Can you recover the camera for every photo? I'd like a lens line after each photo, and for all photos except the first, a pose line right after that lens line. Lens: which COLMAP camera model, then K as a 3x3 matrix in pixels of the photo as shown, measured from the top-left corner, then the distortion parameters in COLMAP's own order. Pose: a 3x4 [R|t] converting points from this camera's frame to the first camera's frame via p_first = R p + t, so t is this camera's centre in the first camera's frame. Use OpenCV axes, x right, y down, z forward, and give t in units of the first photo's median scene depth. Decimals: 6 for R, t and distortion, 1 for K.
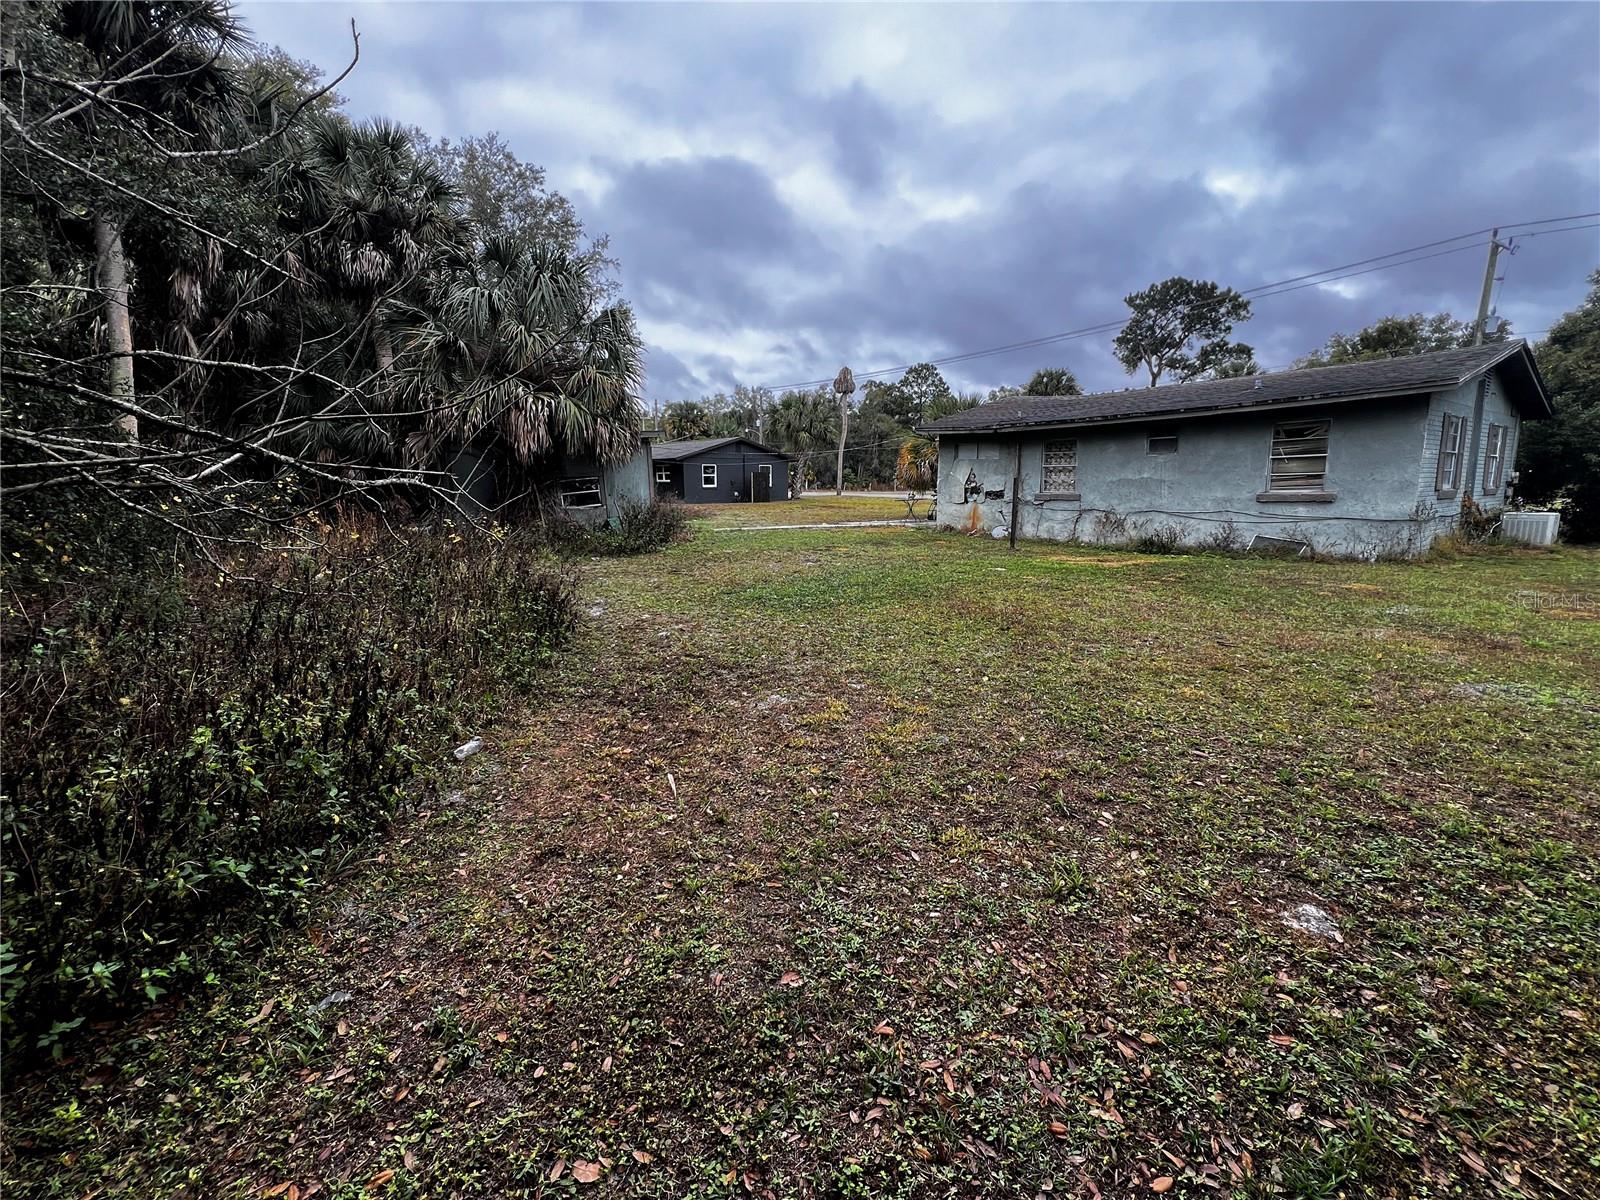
lens RADIAL K [[702.9, 0, 793.1], [0, 702.9, 600.2], [0, 0, 1]] dist [-0.003549, 0.000535]
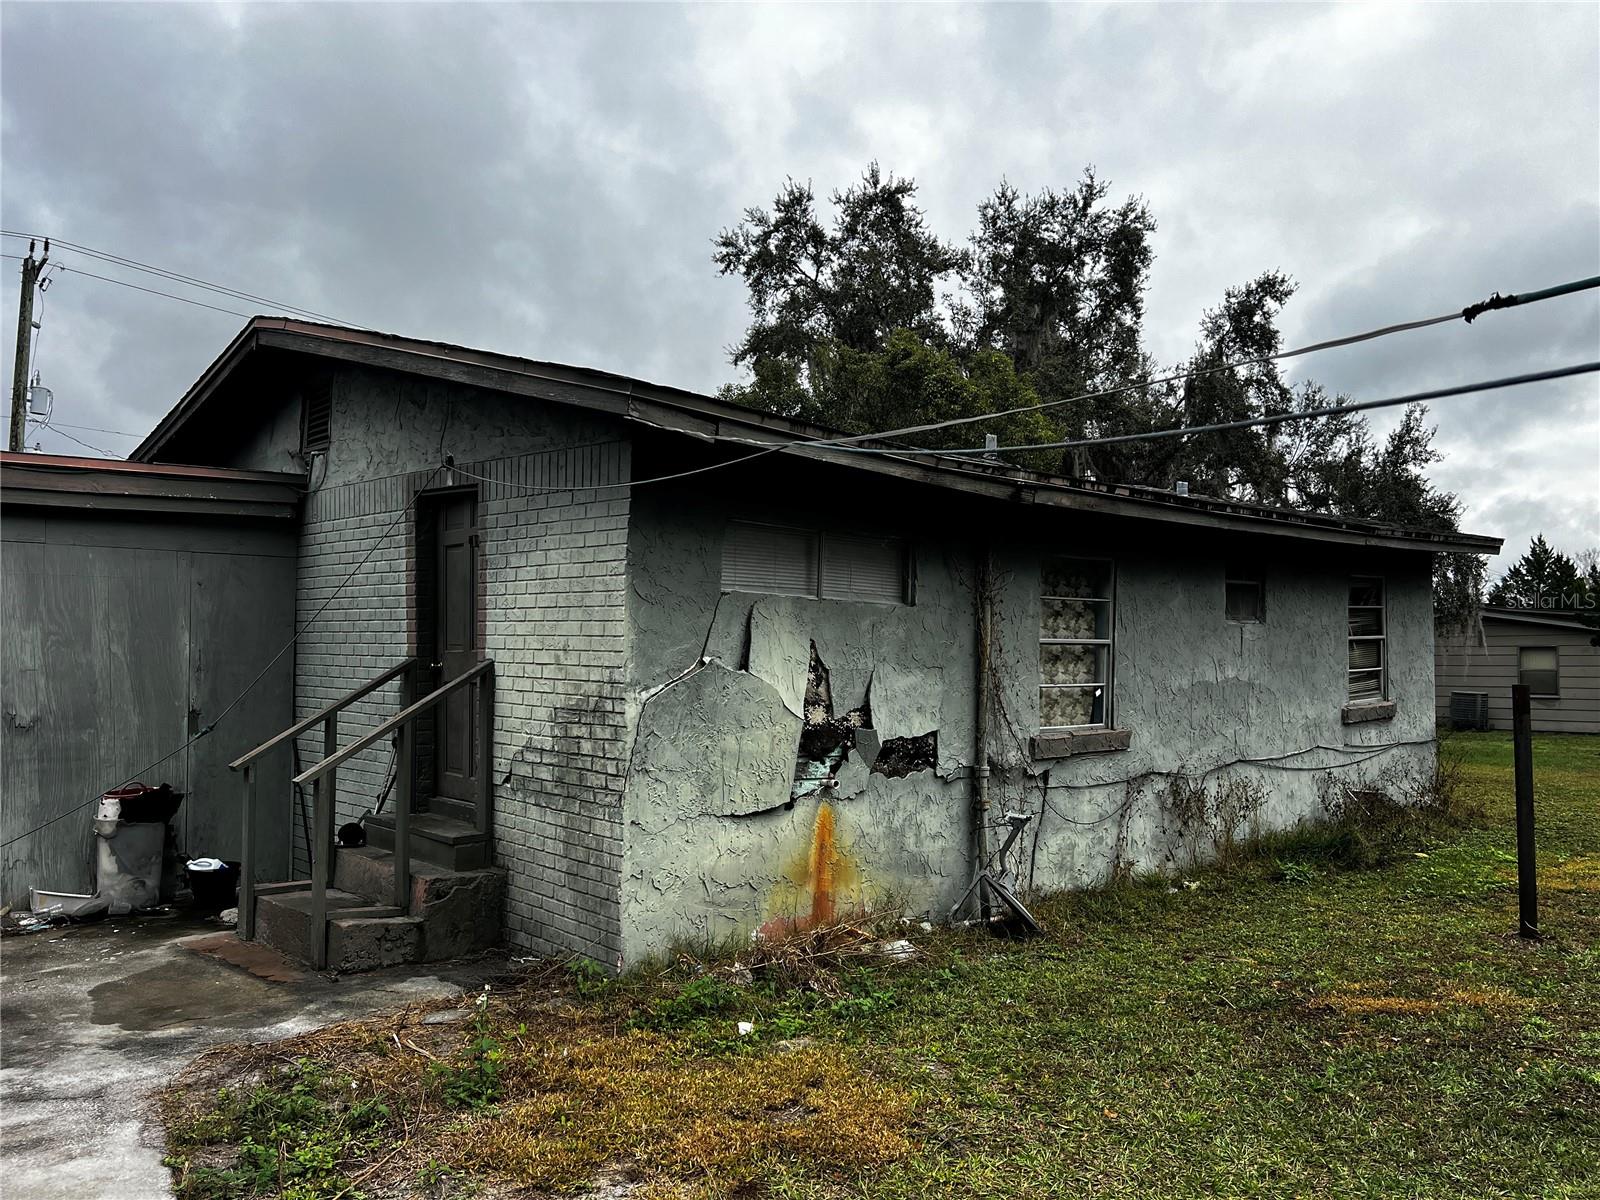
lens RADIAL K [[1199.7, 0, 805.1], [0, 1199.7, 616.8], [0, 0, 1]] dist [0.077634, -0.102317]
pose [[-0.148320, 0.041279, 0.988077, -0.083777], [0.170763, 0.985190, -0.015525, -0.154992], [-0.974085, 0.166424, -0.153173, 0.863705]]
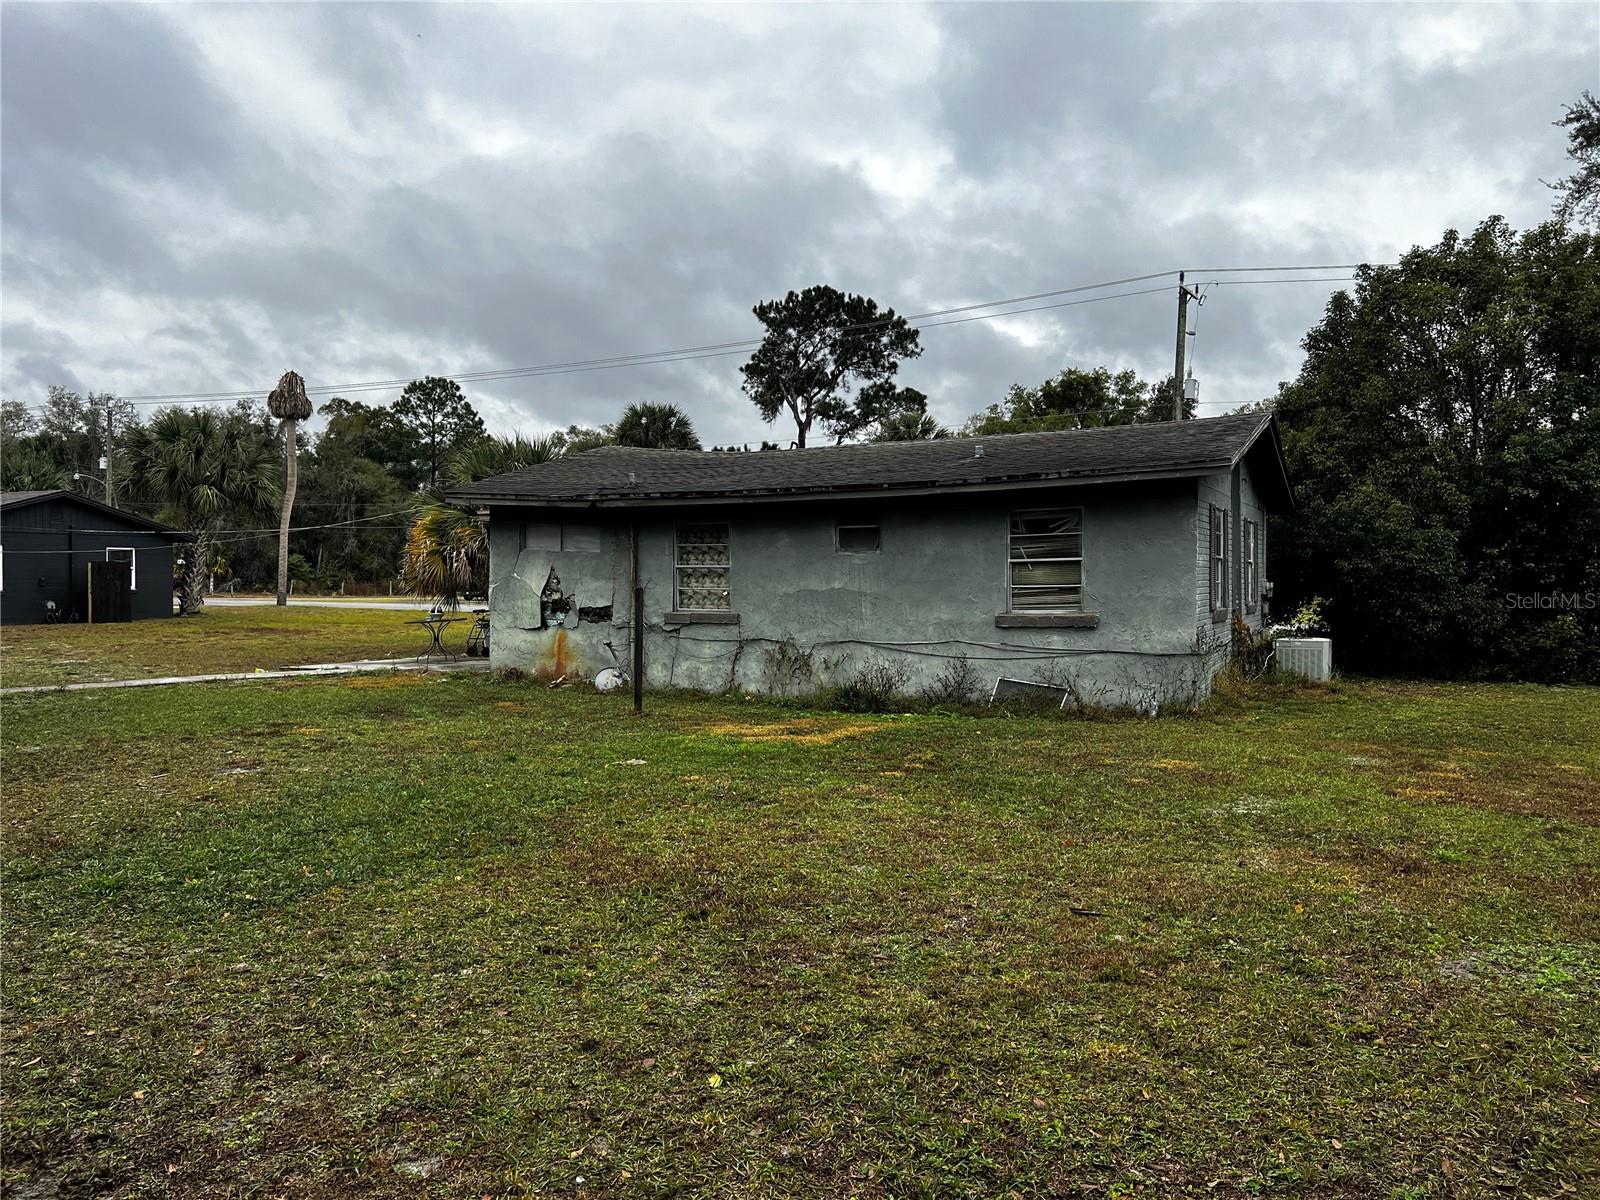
lens RADIAL K [[1199.7, 0, 805.1], [0, 1199.7, 616.8], [0, 0, 1]] dist [0.077634, -0.102317]
pose [[0.889476, -0.007462, 0.456921, -0.005044], [0.068745, 0.990673, -0.117646, -0.017676], [-0.451781, 0.136054, 0.881693, 0.053752]]
